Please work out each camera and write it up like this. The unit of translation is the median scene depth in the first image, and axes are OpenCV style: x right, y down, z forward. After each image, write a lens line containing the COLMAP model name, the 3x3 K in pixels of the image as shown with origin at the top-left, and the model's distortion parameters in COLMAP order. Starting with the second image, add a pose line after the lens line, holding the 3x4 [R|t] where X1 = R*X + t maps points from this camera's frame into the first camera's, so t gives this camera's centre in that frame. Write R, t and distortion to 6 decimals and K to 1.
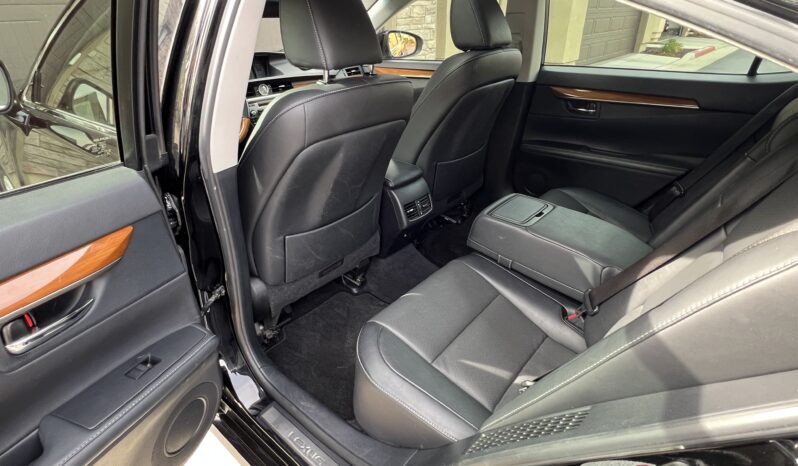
lens RADIAL K [[424.8, 0, 395.6], [0, 424.8, 237.5], [0, 0, 1]] dist [0.000679, -0.002881]
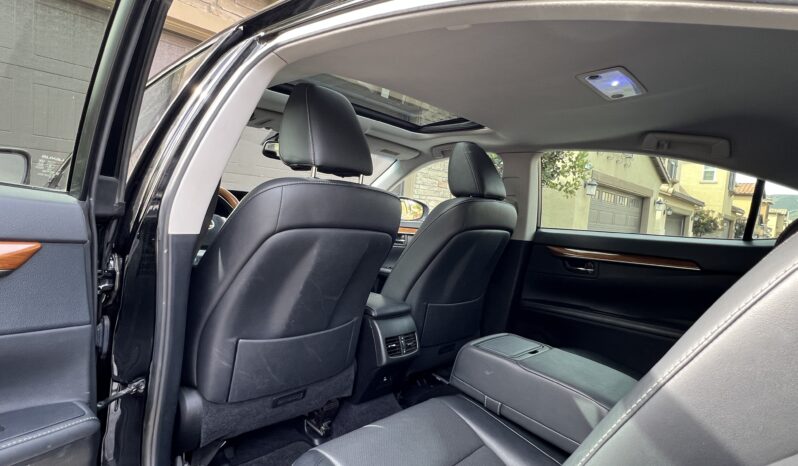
lens RADIAL K [[424.8, 0, 396.0], [0, 424.8, 233.9], [0, 0, 1]] dist [0.000679, -0.002881]
pose [[0.993984, 0.098873, -0.047119, 0.072233], [-0.109527, 0.897840, -0.426483, 0.124421], [0.000137, 0.429078, 0.903268, 0.103402]]
